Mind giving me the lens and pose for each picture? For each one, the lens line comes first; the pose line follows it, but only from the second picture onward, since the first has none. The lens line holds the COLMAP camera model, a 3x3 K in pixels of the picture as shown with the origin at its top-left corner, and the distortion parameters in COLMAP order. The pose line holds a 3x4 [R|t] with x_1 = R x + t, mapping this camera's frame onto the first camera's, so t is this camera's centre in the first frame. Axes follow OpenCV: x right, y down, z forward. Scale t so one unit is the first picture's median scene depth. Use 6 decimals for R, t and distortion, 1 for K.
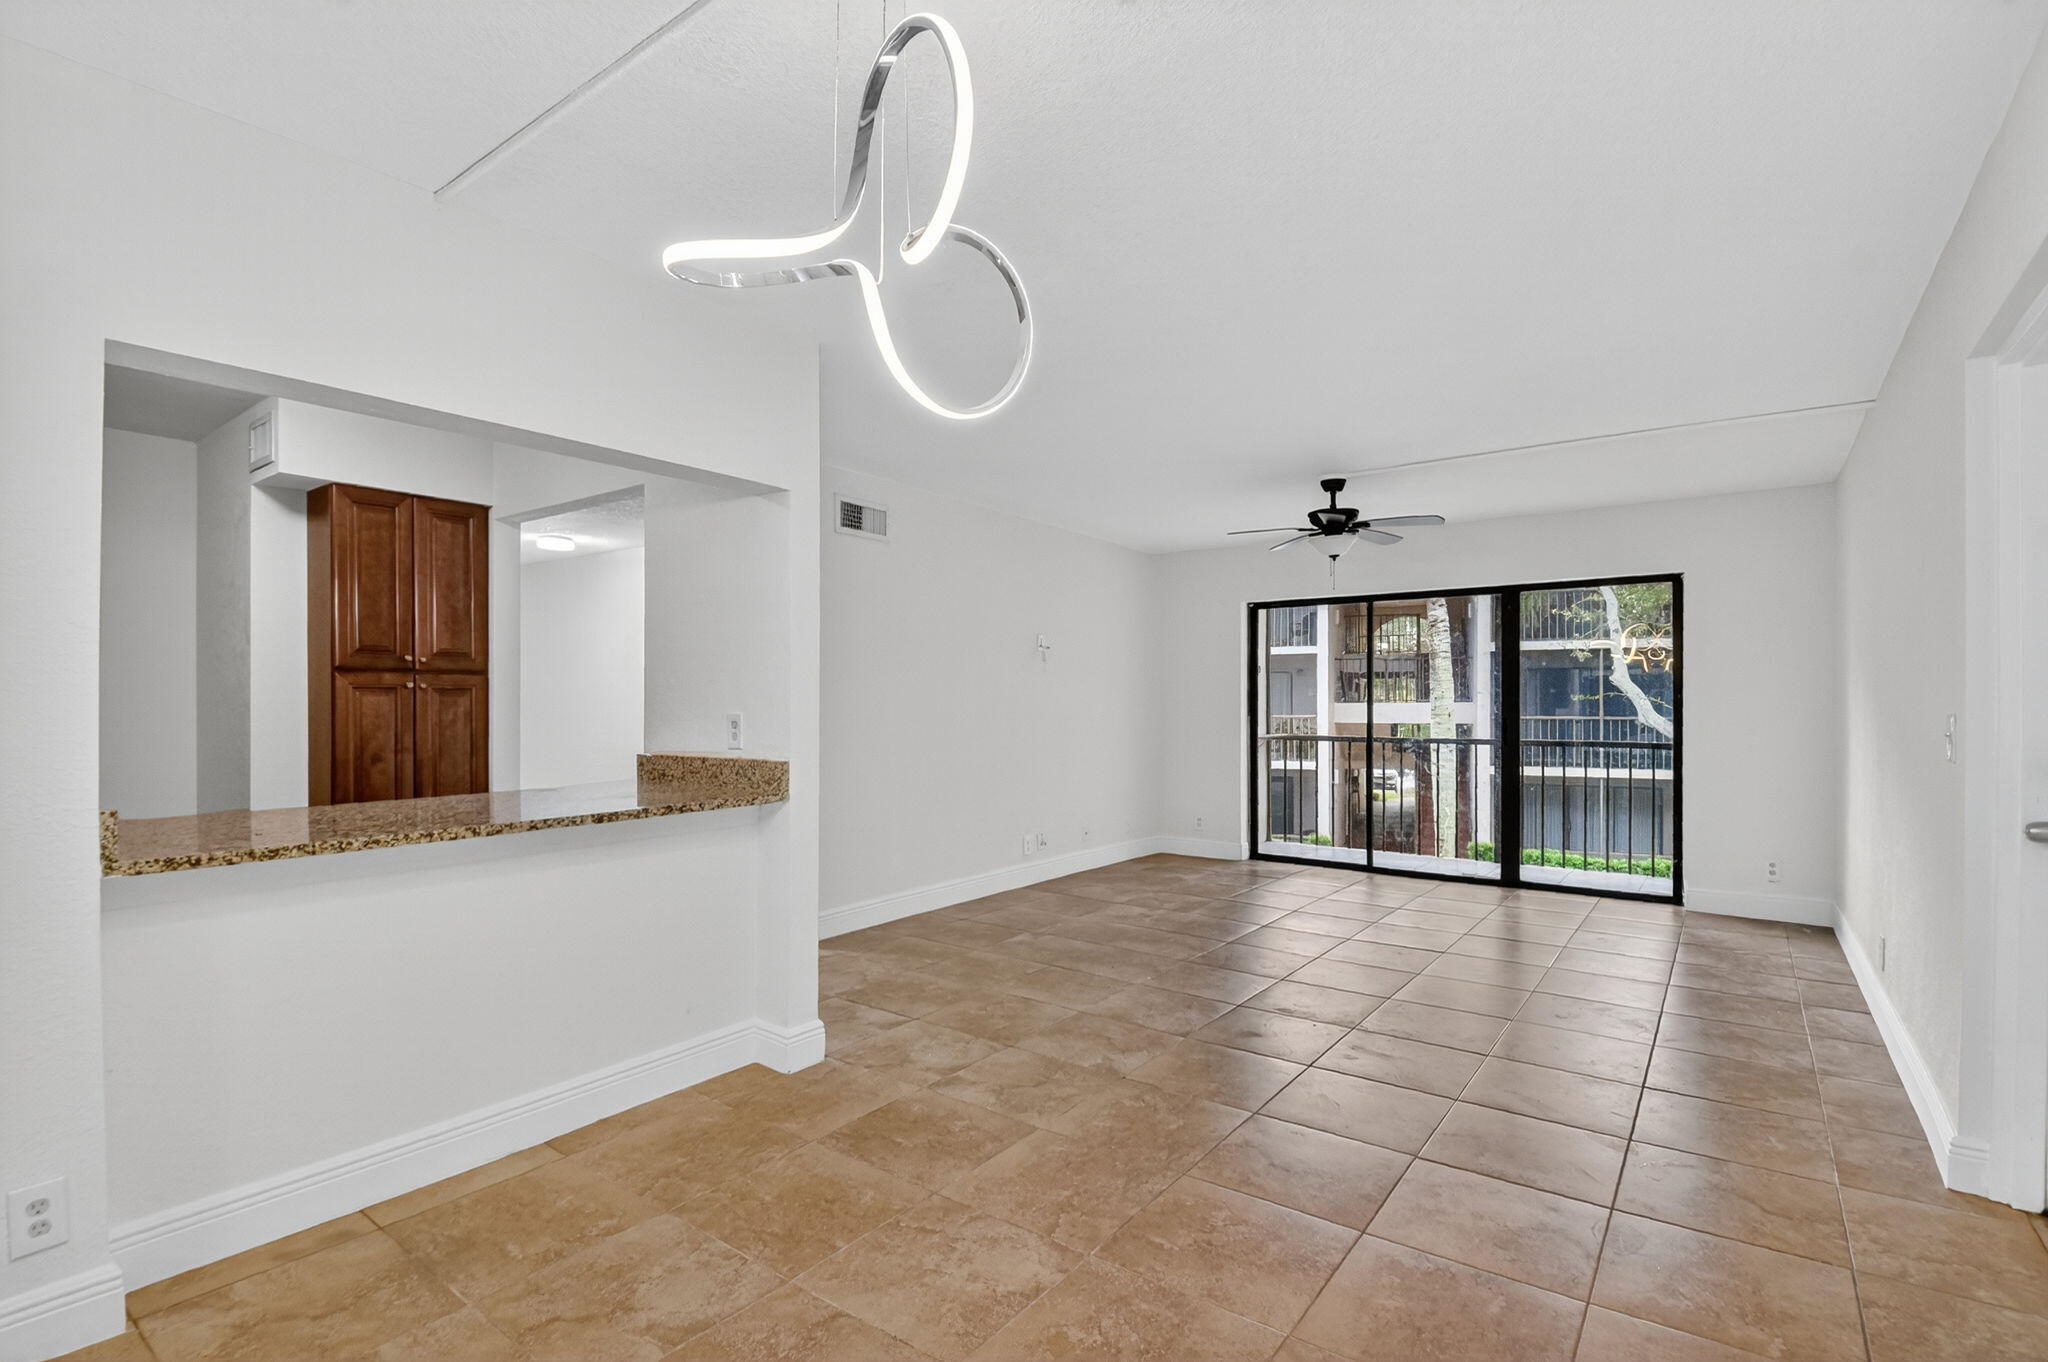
lens RADIAL K [[965.8, 0, 1009.7], [0, 965.8, 686.0], [0, 0, 1]] dist [-0.001310, -0.001915]
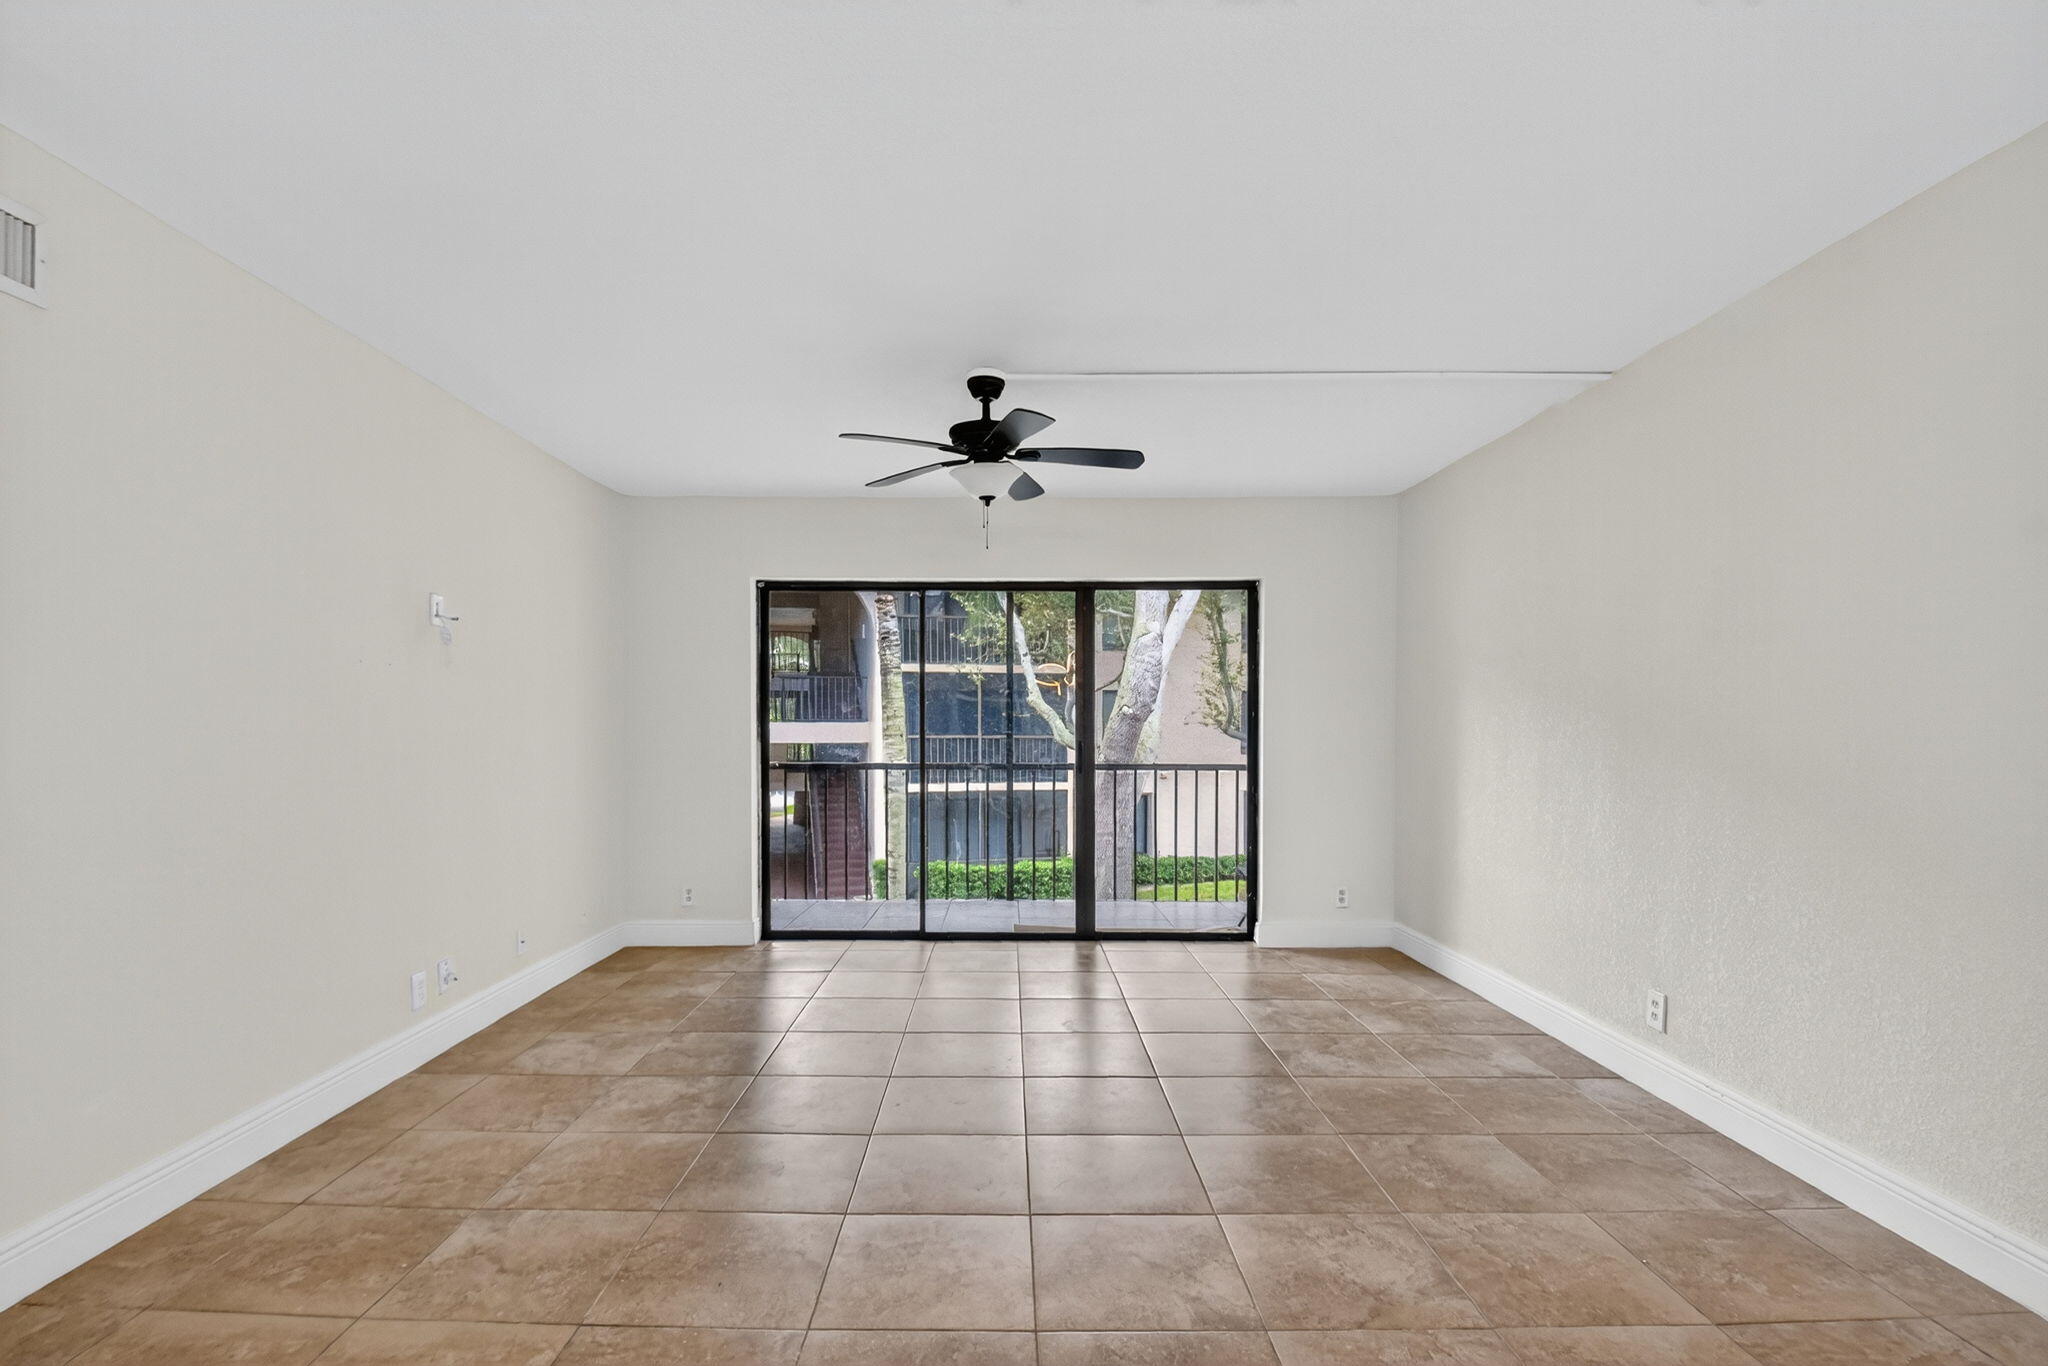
lens RADIAL K [[962.5, 0, 1005.1], [0, 962.5, 749.8], [0, 0, 1]] dist [0.014783, -0.033391]
pose [[0.797892, -0.016939, 0.602563, -0.061437], [-0.010285, 0.999077, 0.041704, 0.010954], [-0.602713, -0.039473, 0.796981, 0.566635]]
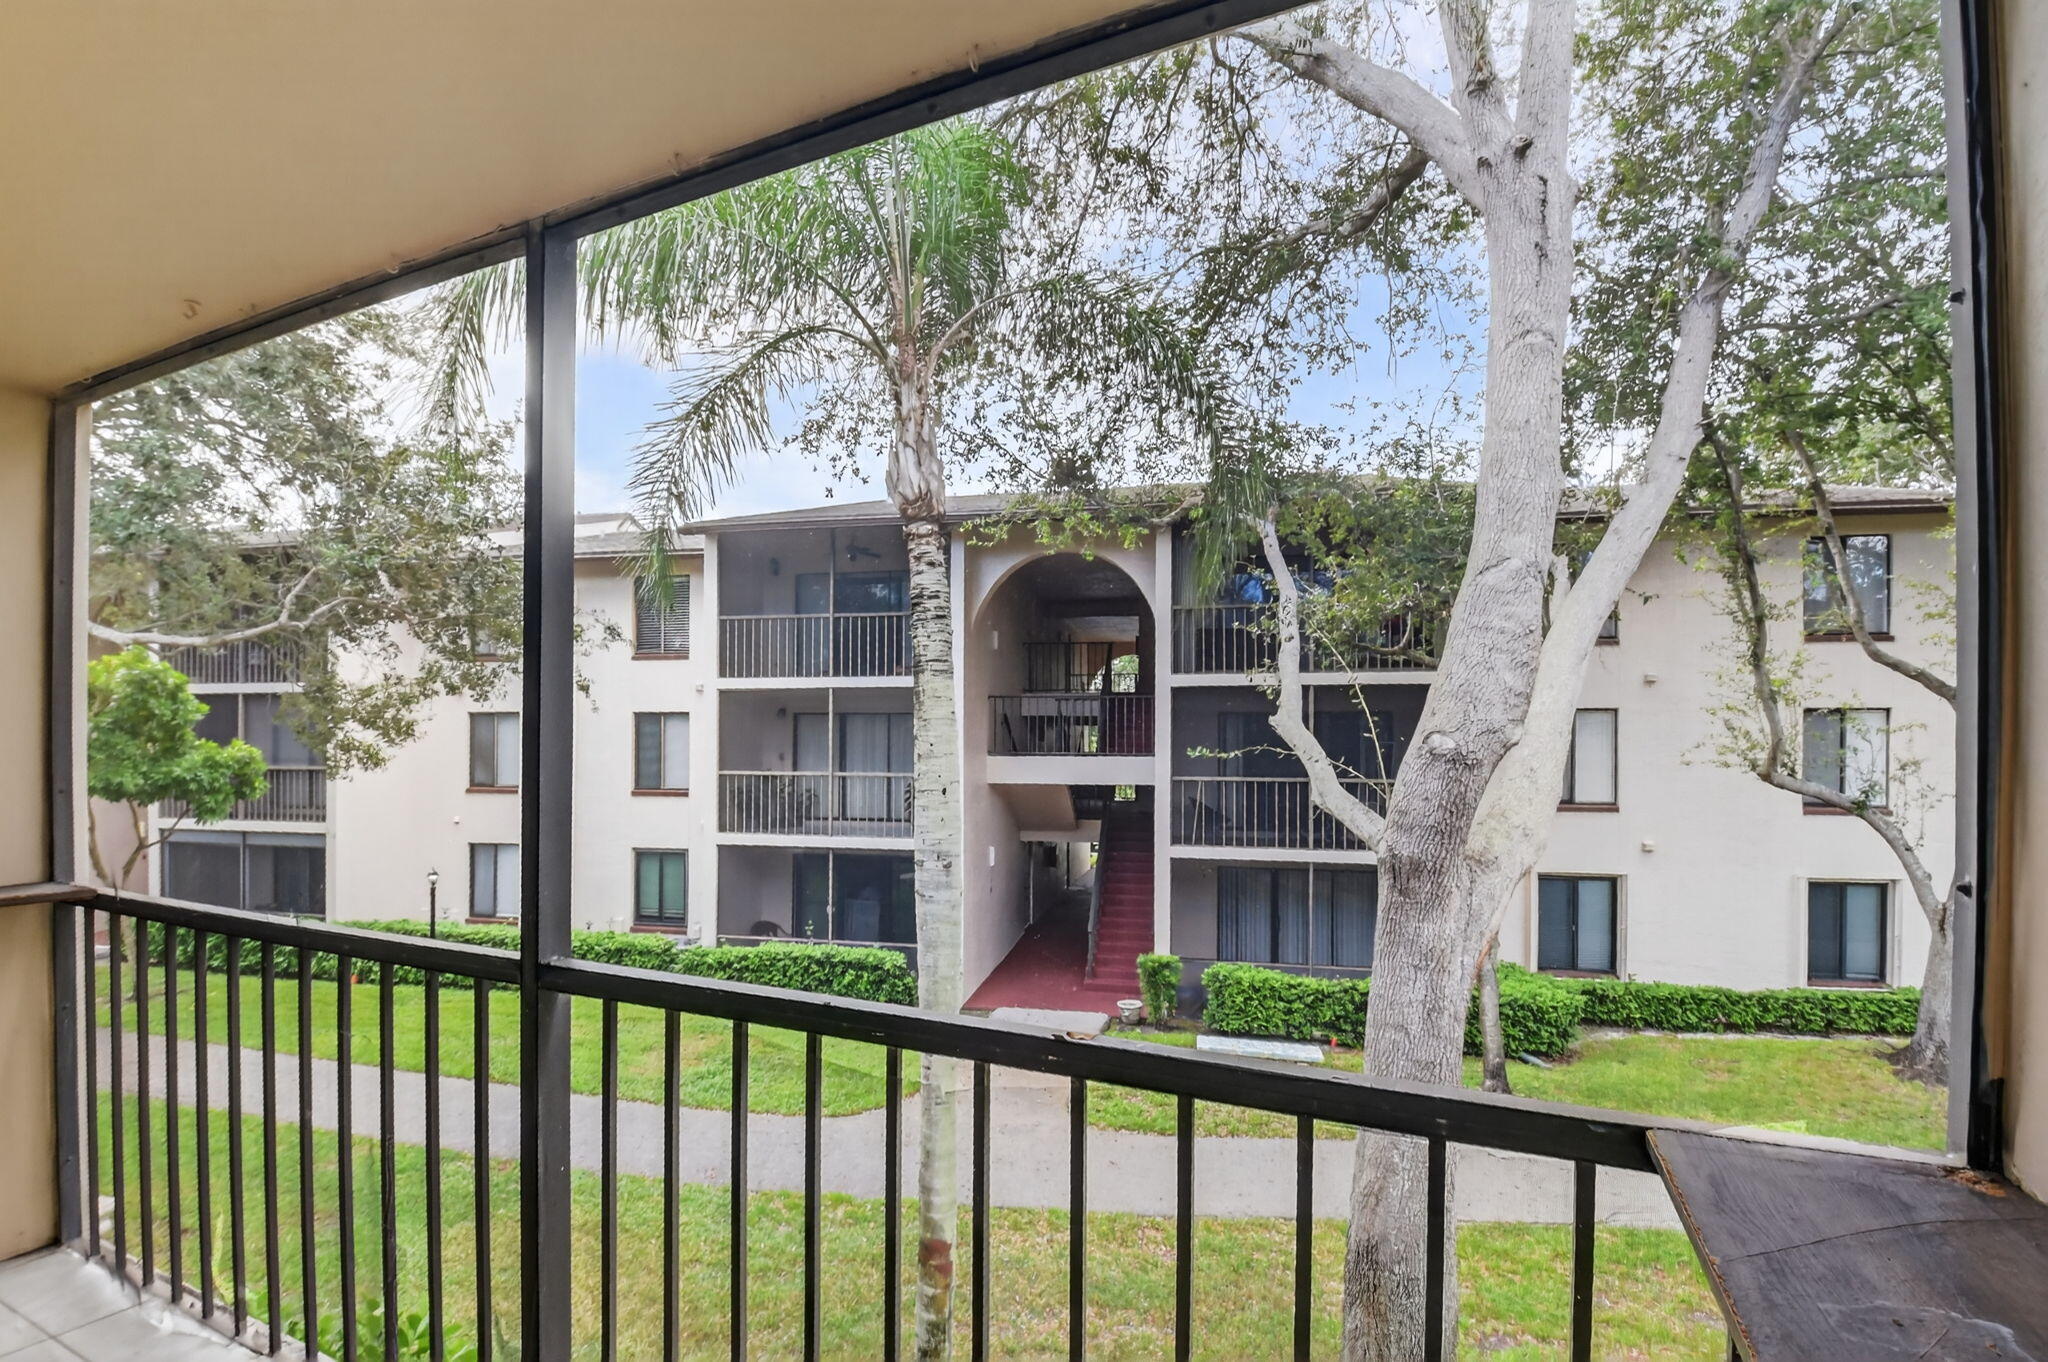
lens RADIAL K [[962.5, 0, 1005.1], [0, 962.5, 747.8], [0, 0, 1]] dist [0.014783, -0.033391]
pose [[0.983817, 0.006014, 0.179077, 1.069900], [-0.008683, 0.999863, 0.014123, 0.004384], [-0.178967, -0.015449, 0.983734, 1.430740]]
